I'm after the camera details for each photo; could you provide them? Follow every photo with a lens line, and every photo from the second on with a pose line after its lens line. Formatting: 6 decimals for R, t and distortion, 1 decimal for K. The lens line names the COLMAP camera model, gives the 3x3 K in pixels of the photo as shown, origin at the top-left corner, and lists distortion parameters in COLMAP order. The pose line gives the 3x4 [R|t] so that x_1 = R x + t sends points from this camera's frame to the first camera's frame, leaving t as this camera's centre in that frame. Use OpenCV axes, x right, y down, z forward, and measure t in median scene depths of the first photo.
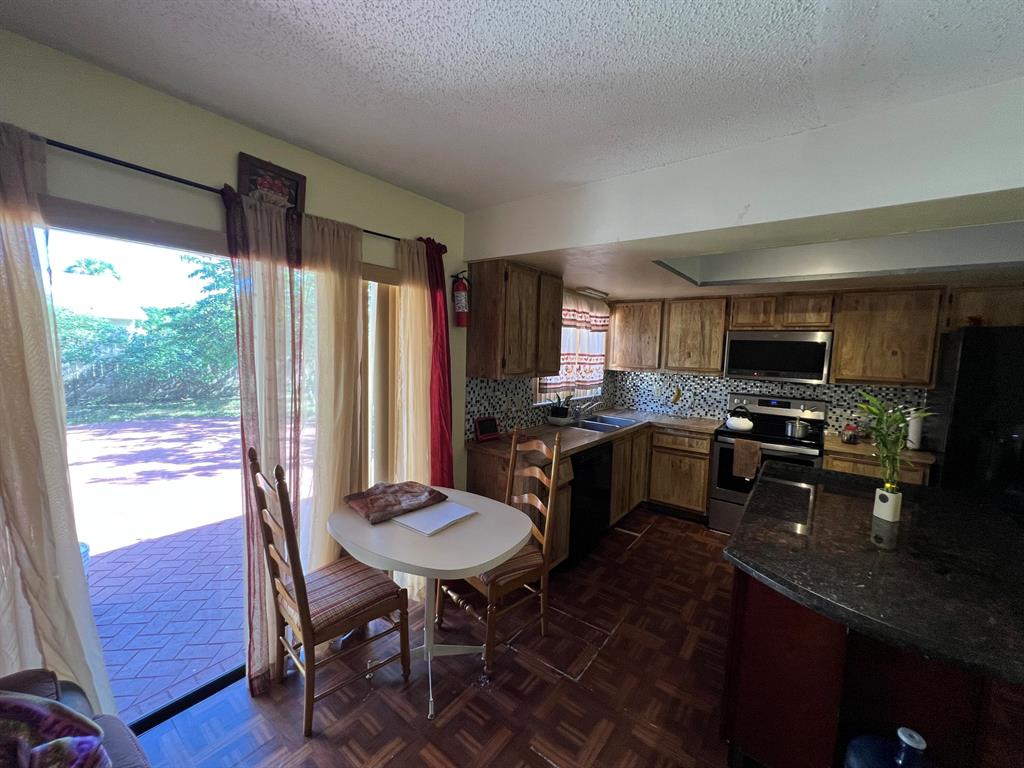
lens RADIAL K [[408.1, 0, 510.4], [0, 408.1, 385.9], [0, 0, 1]] dist [-0.000996, 0.000018]
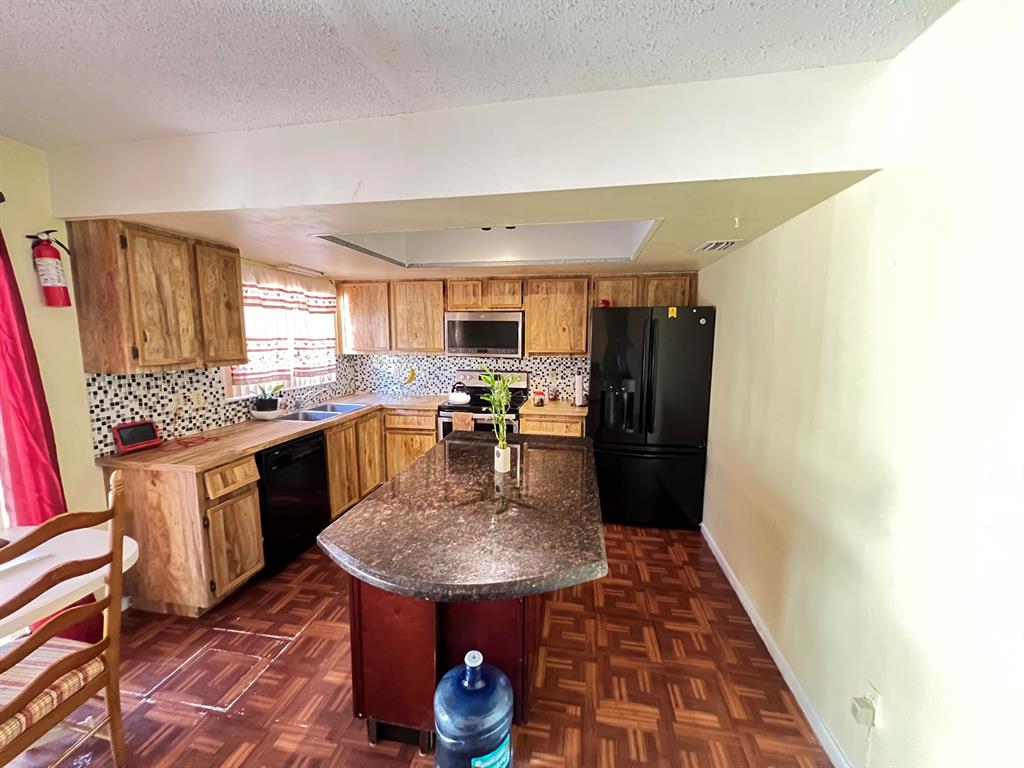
lens RADIAL K [[408.1, 0, 504.3], [0, 408.1, 385.0], [0, 0, 1]] dist [-0.000996, 0.000018]
pose [[0.893489, -0.083013, 0.441346, 0.213366], [0.066002, 0.996369, 0.053791, 0.008592], [-0.444209, -0.018932, 0.895723, -0.024906]]
